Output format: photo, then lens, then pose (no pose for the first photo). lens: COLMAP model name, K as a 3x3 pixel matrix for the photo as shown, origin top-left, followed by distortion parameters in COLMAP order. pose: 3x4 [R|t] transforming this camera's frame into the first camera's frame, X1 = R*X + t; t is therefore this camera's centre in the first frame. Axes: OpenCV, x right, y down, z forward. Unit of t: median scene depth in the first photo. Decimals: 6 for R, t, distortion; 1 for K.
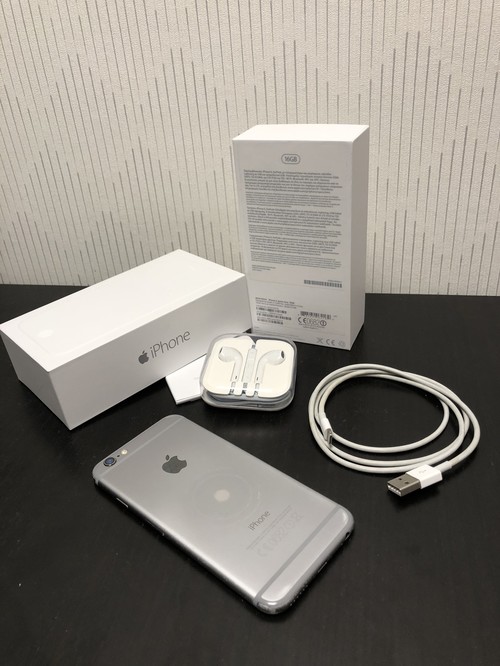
lens RADIAL K [[541.9, 0, 251.7], [0, 541.9, 332.5], [0, 0, 1]] dist [-0.002545, -0.000314]
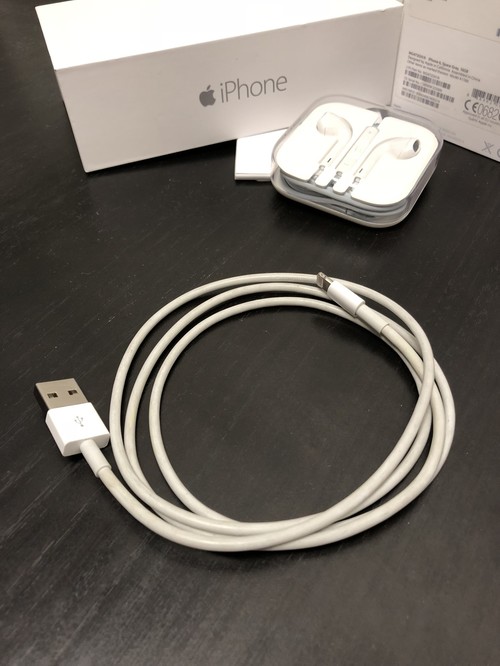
lens RADIAL K [[541.9, 0, 248.9], [0, 541.9, 331.4], [0, 0, 1]] dist [-0.002545, -0.000314]
pose [[0.919411, 0.322455, -0.225179, 0.089279], [-0.243440, 0.916265, 0.318113, 0.084234], [0.308901, -0.237659, 0.920923, 0.321355]]
